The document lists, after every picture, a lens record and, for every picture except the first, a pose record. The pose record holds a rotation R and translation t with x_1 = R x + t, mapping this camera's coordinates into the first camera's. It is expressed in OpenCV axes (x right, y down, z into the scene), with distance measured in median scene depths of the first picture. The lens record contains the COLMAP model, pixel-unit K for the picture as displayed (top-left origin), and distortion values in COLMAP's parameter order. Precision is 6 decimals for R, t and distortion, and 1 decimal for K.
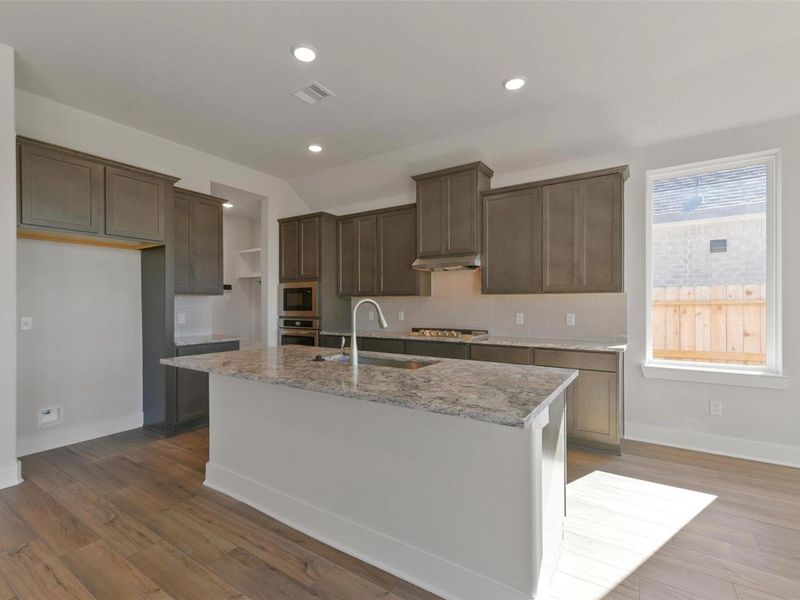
lens RADIAL K [[377.9, 0, 398.9], [0, 377.9, 304.3], [0, 0, 1]] dist [0.004442, -0.000311]
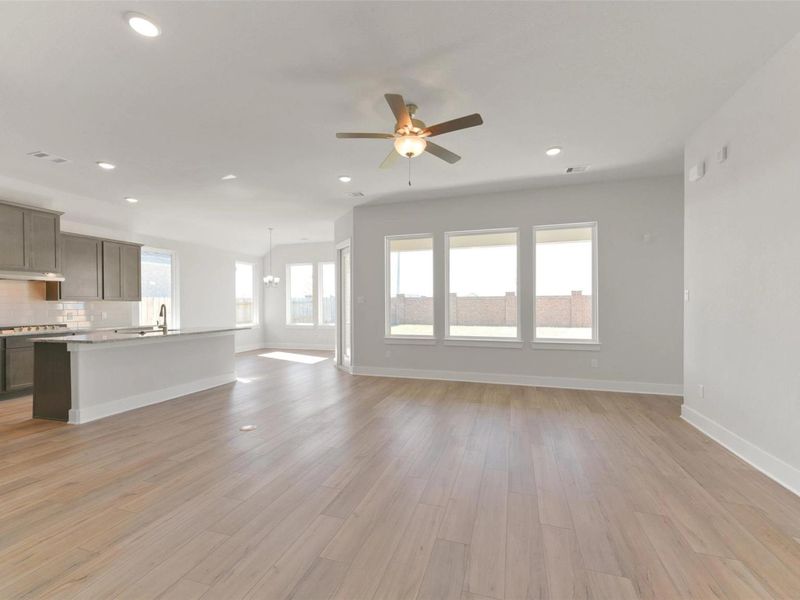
lens RADIAL K [[357.1, 0, 402.0], [0, 357.1, 305.2], [0, 0, 1]] dist [0.013405, 0.001466]
pose [[-0.266196, 0.002758, 0.963915, -1.588834], [0.007010, 0.999975, -0.000925, 0.003202], [-0.963893, 0.006511, -0.266209, 0.087653]]
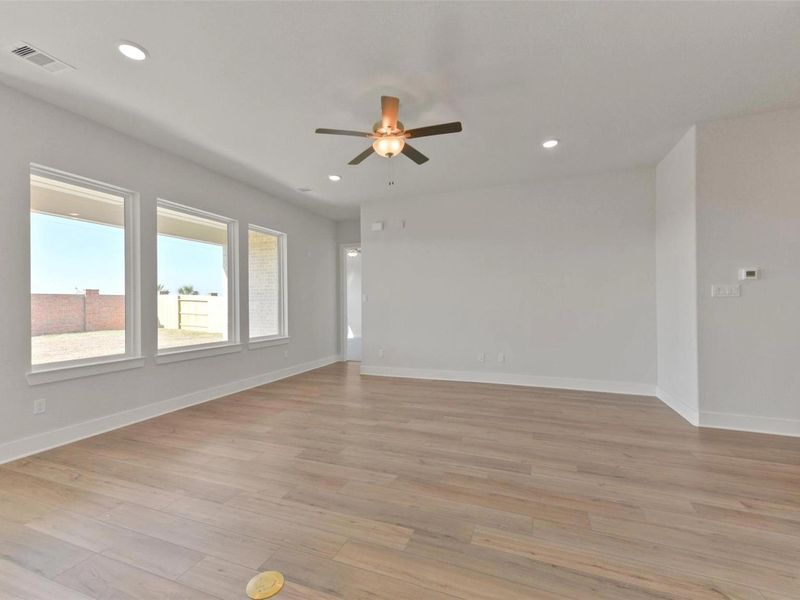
lens RADIAL K [[357.1, 0, 395.4], [0, 357.1, 302.8], [0, 0, 1]] dist [0.013405, 0.001466]
pose [[-0.976958, 0.008792, -0.213250, -0.595792], [0.008630, 0.999961, 0.001688, 0.000500], [0.213257, -0.000191, -0.976996, 0.685860]]
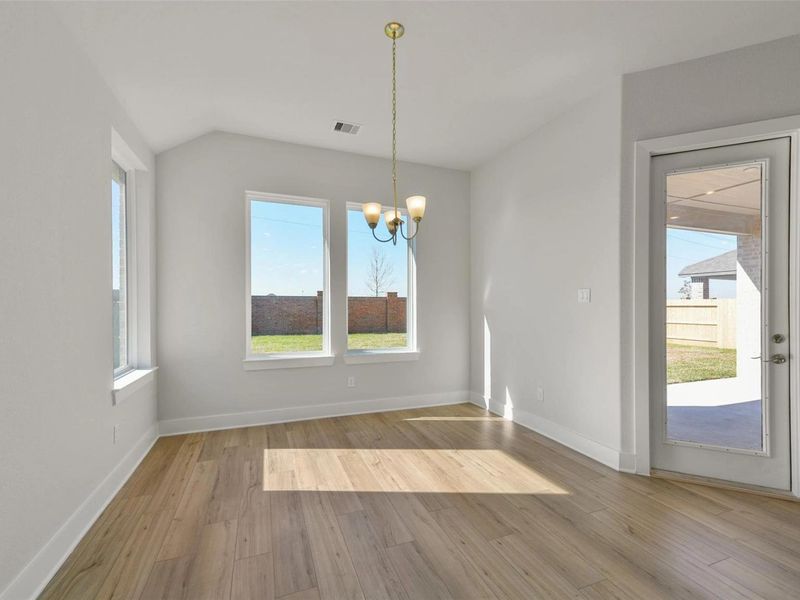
lens RADIAL K [[357.1, 0, 398.7], [0, 357.1, 304.5], [0, 0, 1]] dist [0.013405, 0.001466]
pose [[-0.814819, 0.004032, 0.579701, 0.361363], [0.002600, 0.999991, -0.003301, -0.004775], [-0.579709, -0.001182, -0.814823, 0.770626]]
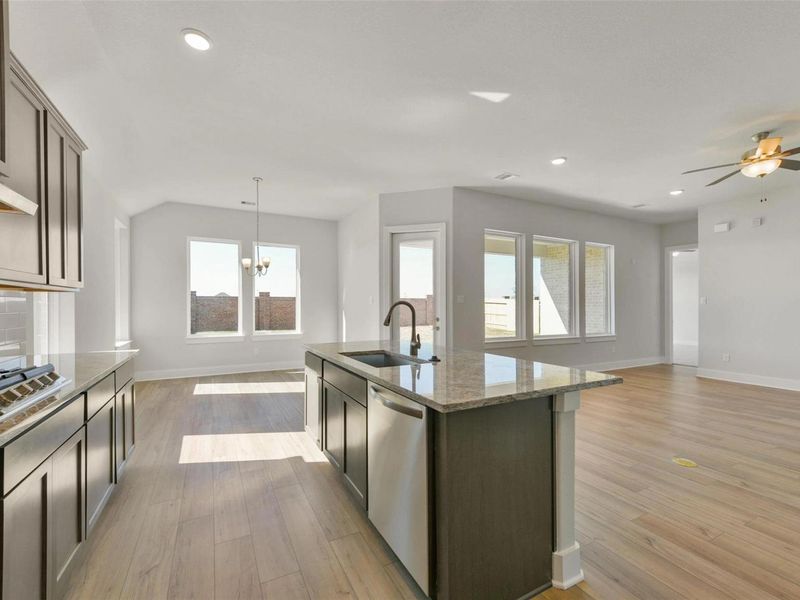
lens RADIAL K [[357.0, 0, 400.8], [0, 357.0, 305.7], [0, 0, 1]] dist [0.012828, 0.000657]
pose [[-0.877786, 0.002175, 0.479048, -0.375670], [0.002110, 0.999998, -0.000672, 0.001035], [-0.479048, 0.000421, -0.877789, 1.186596]]
